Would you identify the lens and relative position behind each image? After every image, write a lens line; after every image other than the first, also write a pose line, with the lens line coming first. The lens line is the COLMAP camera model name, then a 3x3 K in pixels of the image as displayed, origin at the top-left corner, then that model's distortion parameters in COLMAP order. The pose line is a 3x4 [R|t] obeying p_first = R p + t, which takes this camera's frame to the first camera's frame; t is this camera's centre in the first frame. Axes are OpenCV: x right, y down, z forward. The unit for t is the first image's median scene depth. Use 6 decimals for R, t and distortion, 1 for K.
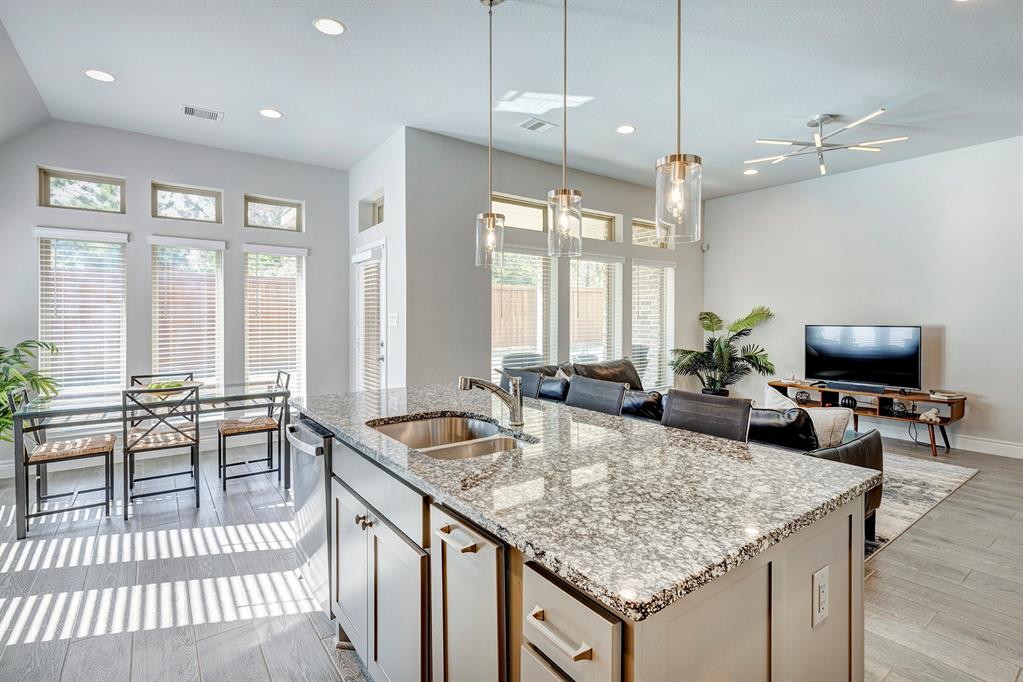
lens RADIAL K [[495.2, 0, 542.6], [0, 495.2, 323.5], [0, 0, 1]] dist [0.001436, -0.000180]
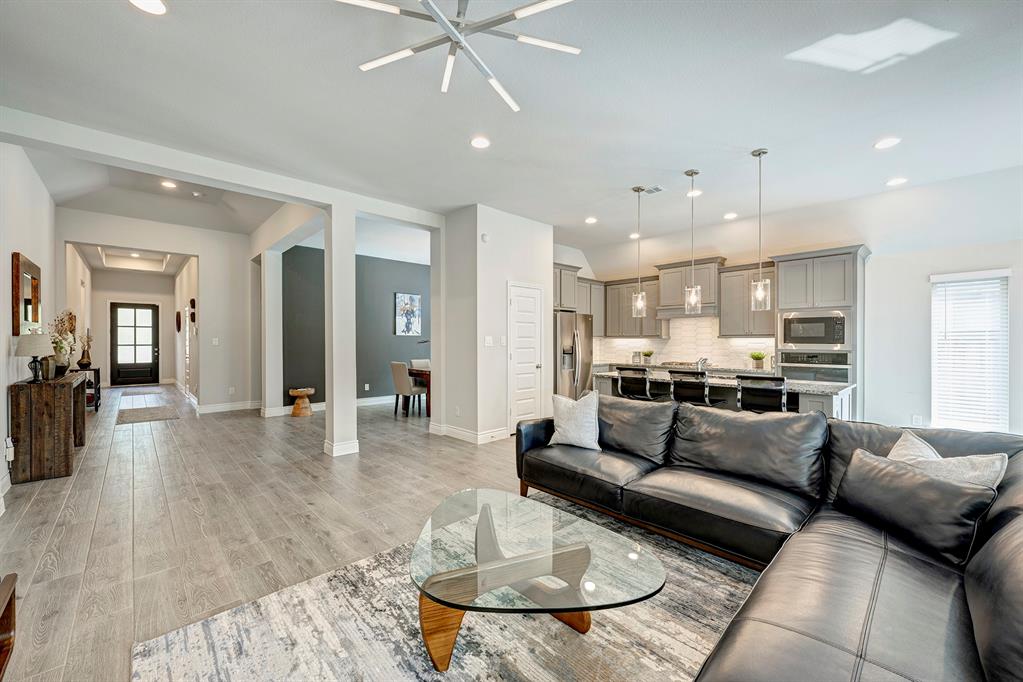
lens RADIAL K [[404.7, 0, 511.5], [0, 404.7, 341.0], [0, 0, 1]] dist [-0.001270, -0.000097]
pose [[-0.995104, 0.001122, -0.098826, 0.422192], [-0.000241, 0.999905, 0.013783, -0.014353], [0.098832, 0.013739, -0.995009, 1.120653]]
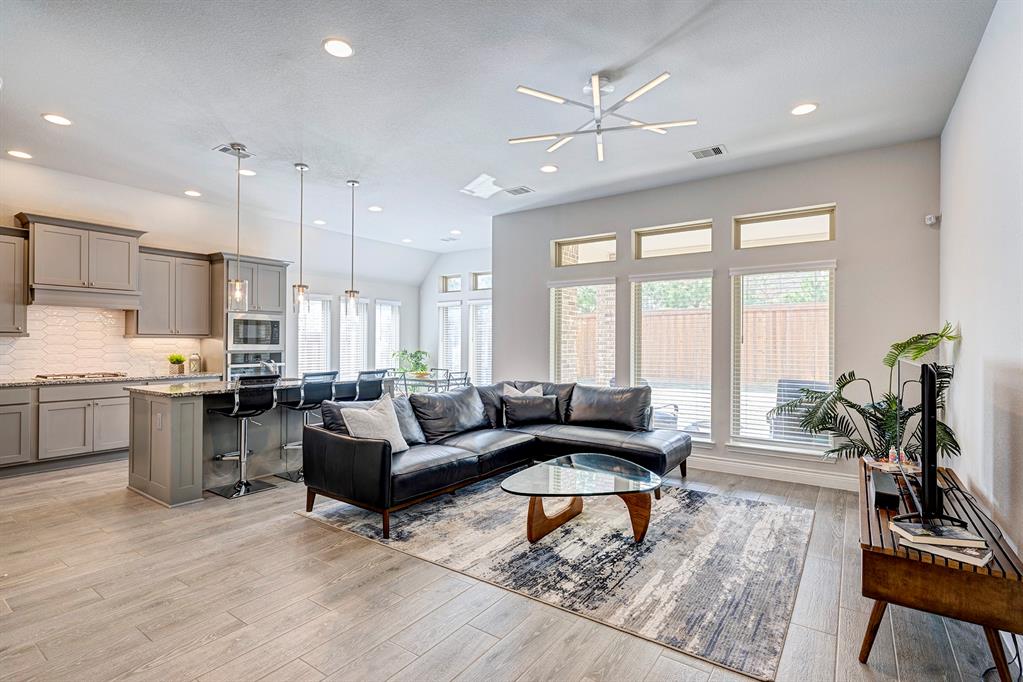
lens RADIAL K [[488.1, 0, 511.5], [0, 488.1, 341.0], [0, 0, 1]] dist [0.000427, -0.000041]
pose [[0.291558, 0.002654, -0.956549, 0.963509], [-0.013961, 0.999901, -0.001481, -0.008823], [0.956451, 0.013787, 0.291567, 0.499097]]
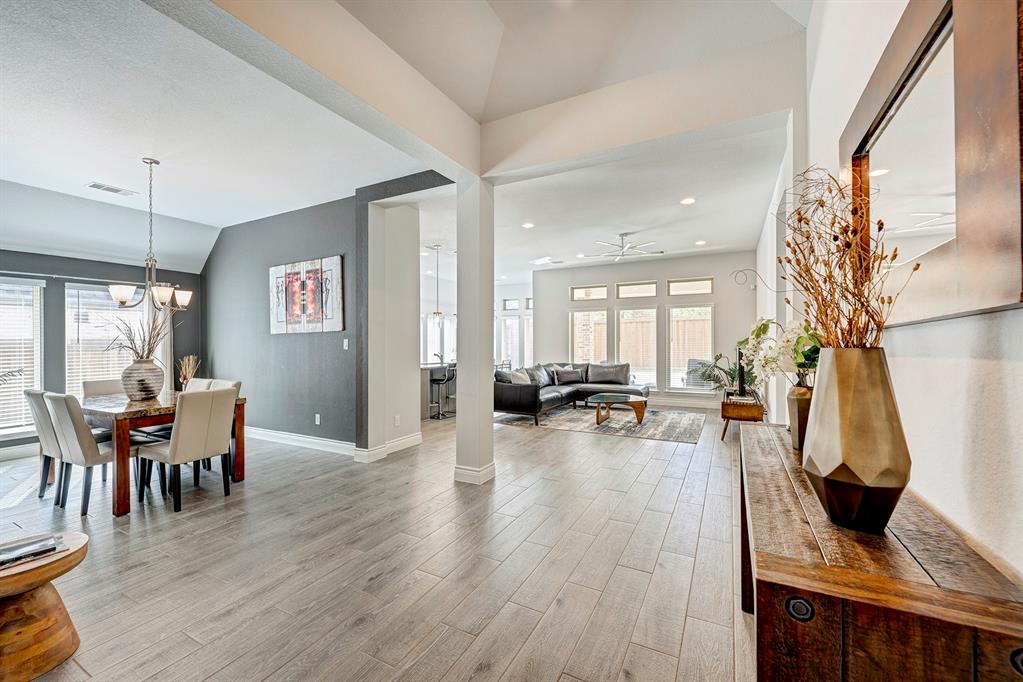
lens RADIAL K [[416.6, 0, 511.5], [0, 416.6, 341.0], [0, 0, 1]] dist [-0.001208, -0.000032]
pose [[0.414359, -0.001615, -0.910112, 1.398094], [-0.007895, 0.999954, -0.005369, -0.002267], [0.910079, 0.009410, 0.414327, -0.023808]]
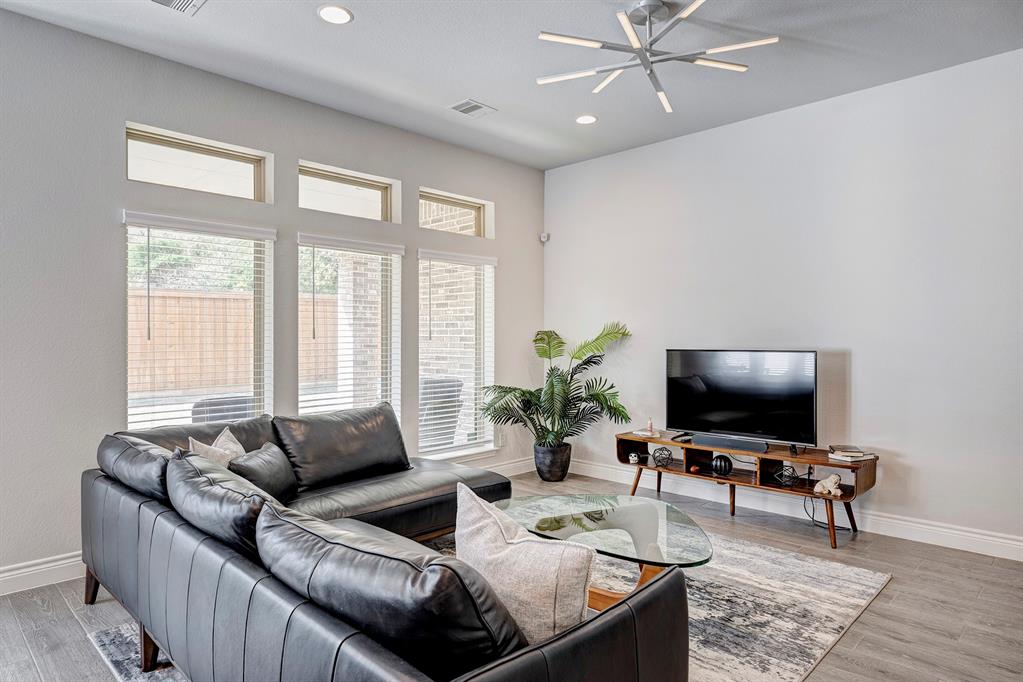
lens RADIAL K [[600.3, 0, 511.5], [0, 600.3, 341.0], [0, 0, 1]] dist [-0.001179, 0.003250]
pose [[0.991834, -0.002673, 0.127506, 0.228764], [0.003517, 0.999973, -0.006400, -0.004167], [-0.127486, 0.006797, 0.991817, 0.225085]]
